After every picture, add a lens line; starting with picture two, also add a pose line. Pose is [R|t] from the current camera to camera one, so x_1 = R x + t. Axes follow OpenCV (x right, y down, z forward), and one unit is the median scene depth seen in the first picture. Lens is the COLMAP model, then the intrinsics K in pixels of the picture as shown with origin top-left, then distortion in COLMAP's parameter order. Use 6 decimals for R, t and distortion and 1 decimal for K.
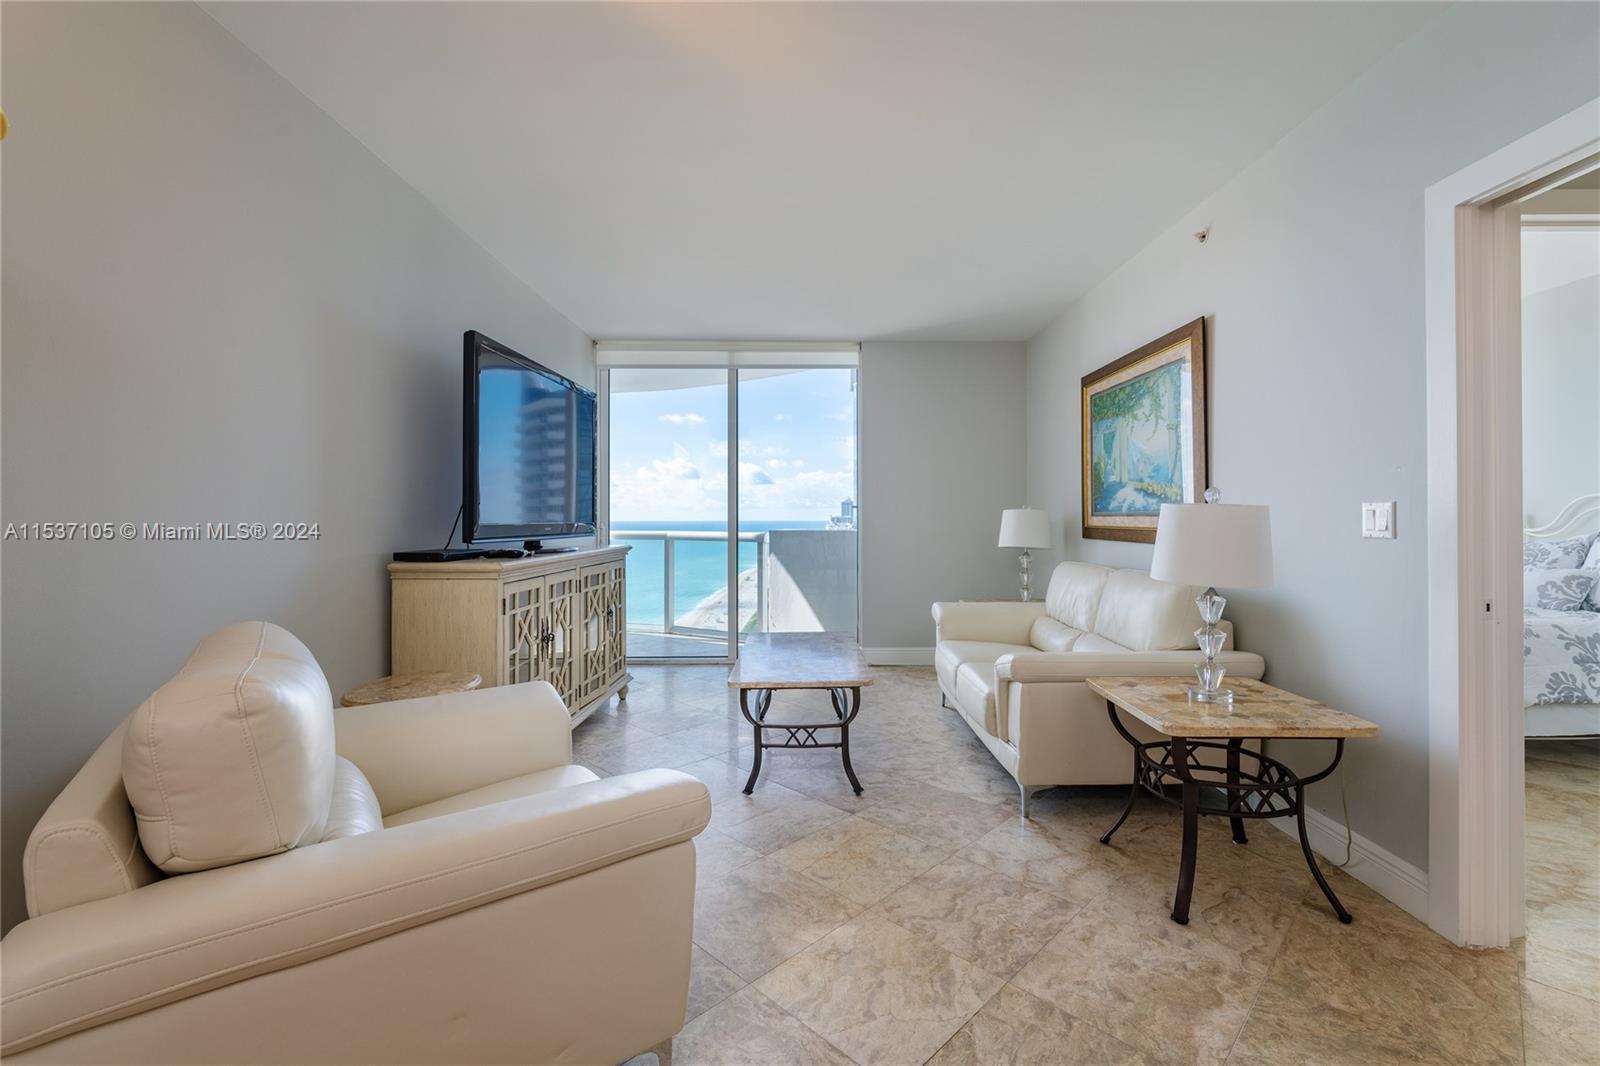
lens RADIAL K [[696.4, 0, 816.2], [0, 696.4, 513.6], [0, 0, 1]] dist [0.001132, 0.000076]
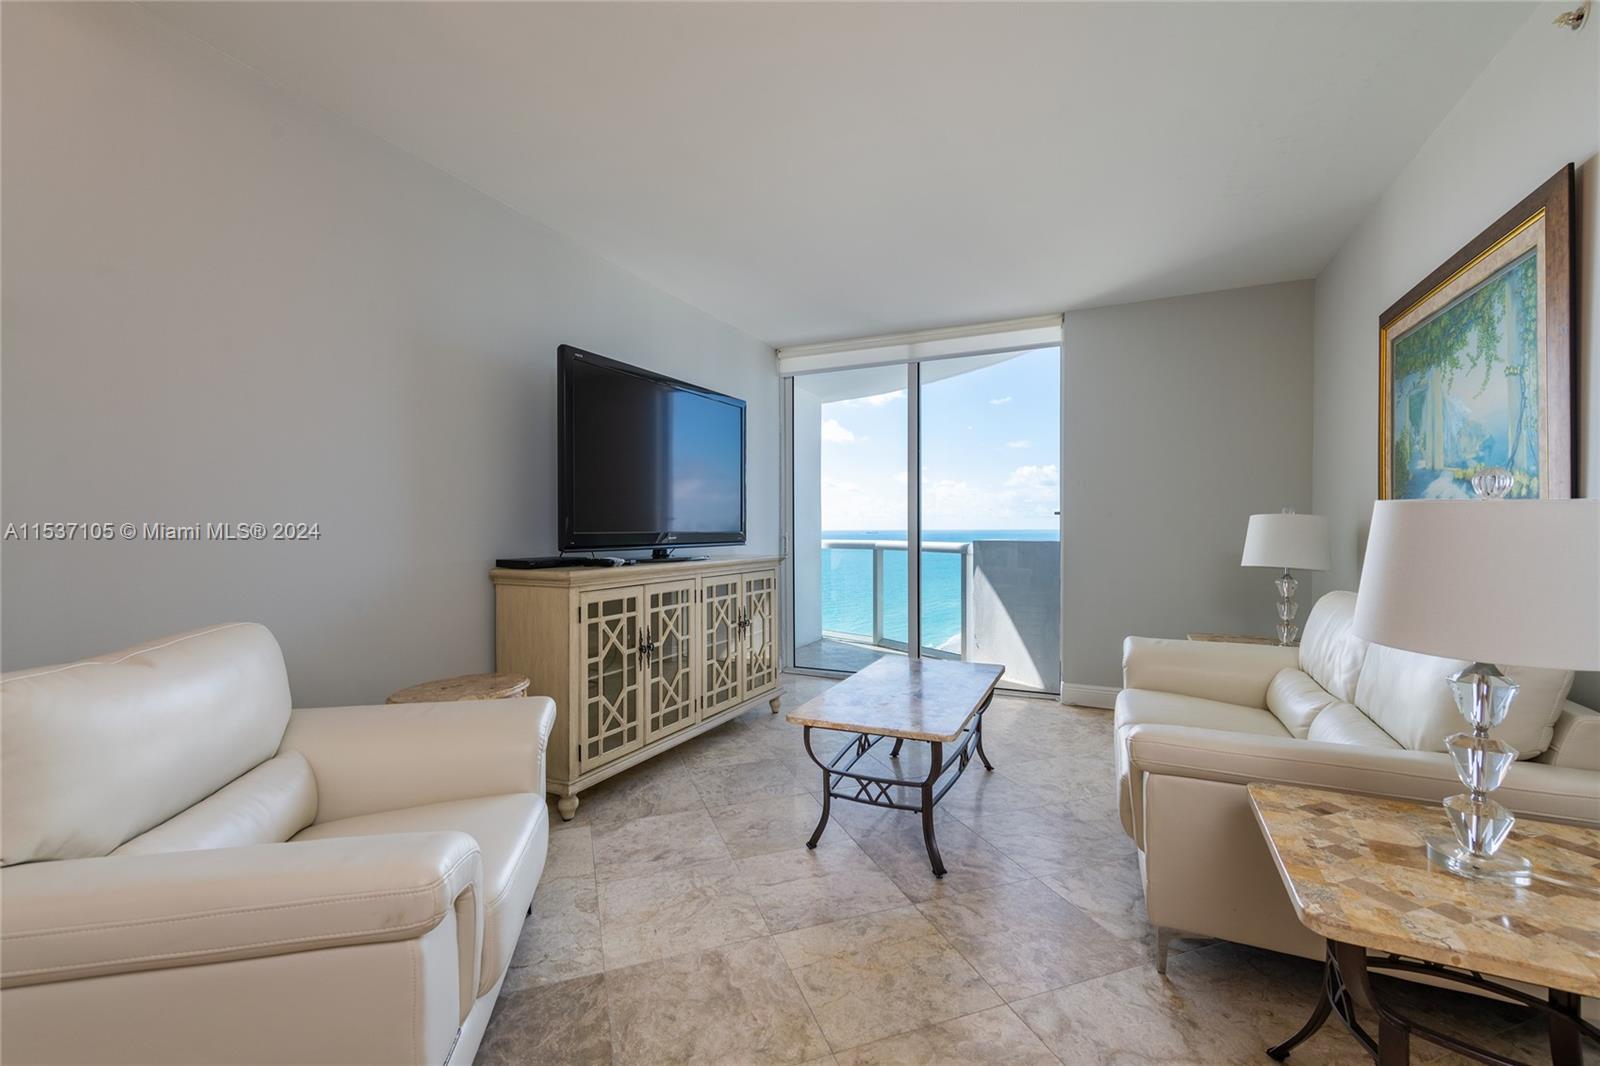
lens RADIAL K [[681.1, 0, 800.0], [0, 681.1, 533.0], [0, 0, 1]] dist [0.015045, -0.006857]
pose [[0.896413, 0.002630, -0.443211, 0.216663], [0.004519, 0.999876, 0.015072, 0.000756], [0.443196, -0.015514, 0.896290, 0.200661]]
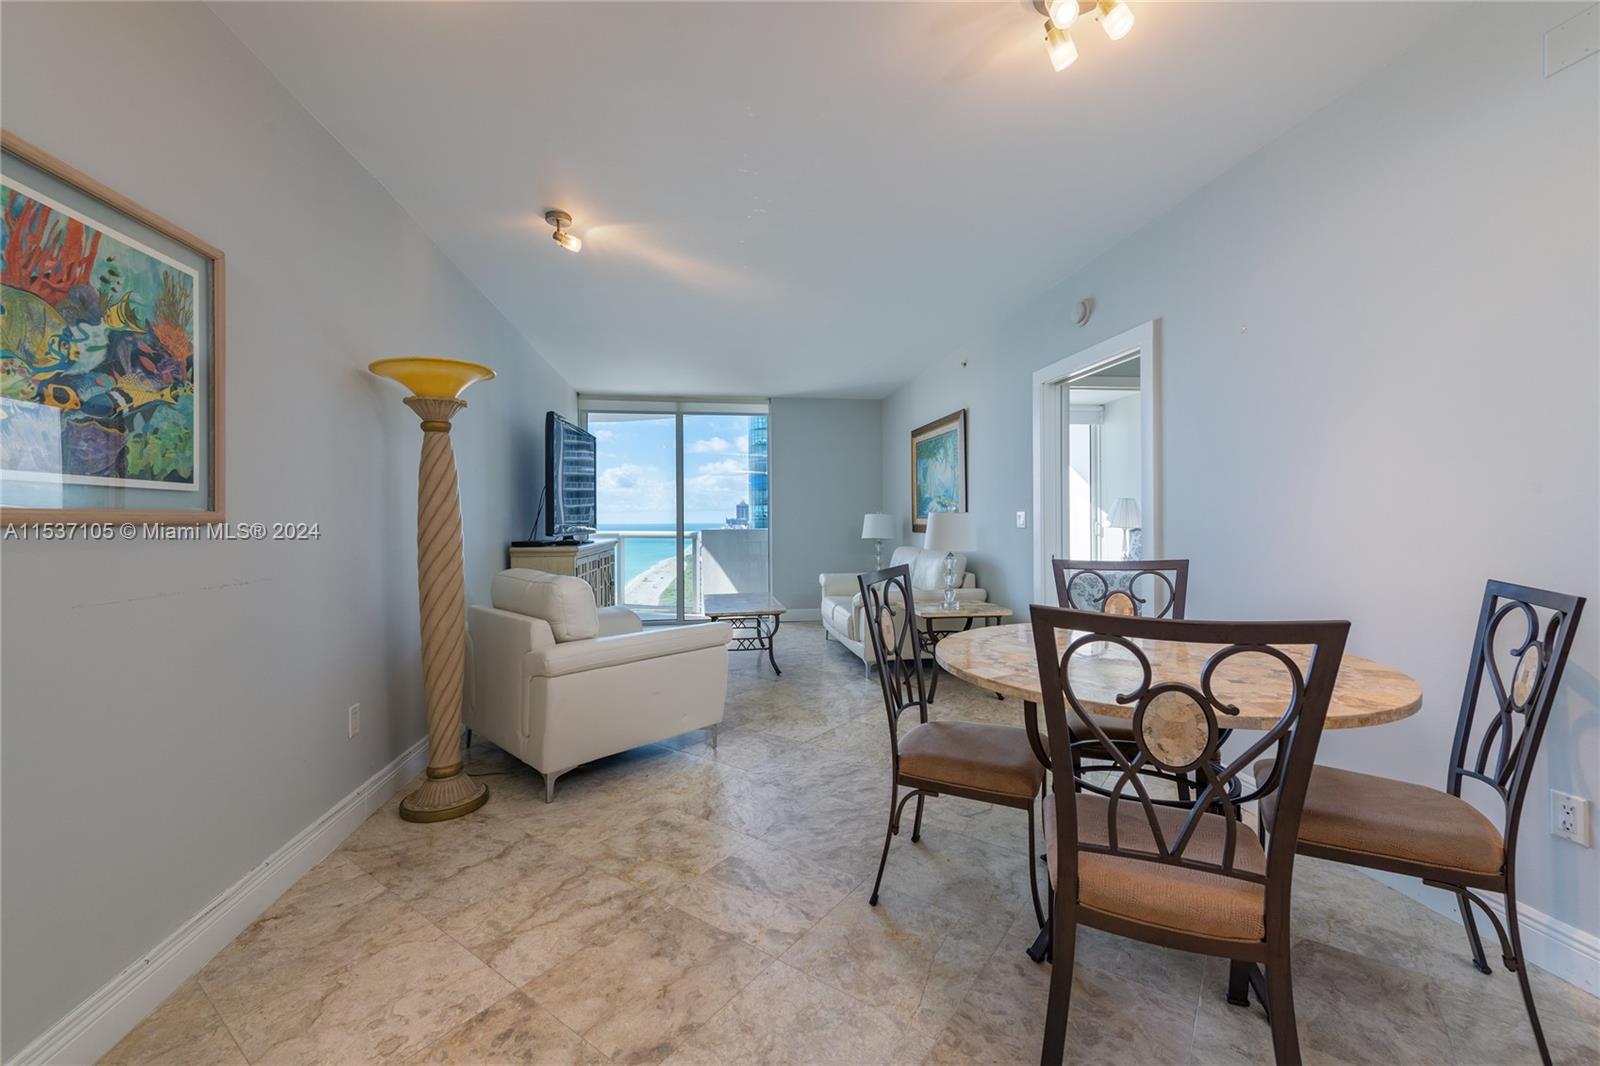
lens RADIAL K [[679.2, 0, 824.8], [0, 679.2, 510.7], [0, 0, 1]] dist [0.023745, -0.006894]
pose [[0.985699, -0.003773, 0.168470, -0.094909], [0.004980, 0.999965, -0.006743, -0.004975], [-0.168439, 0.007485, 0.985684, -0.614651]]
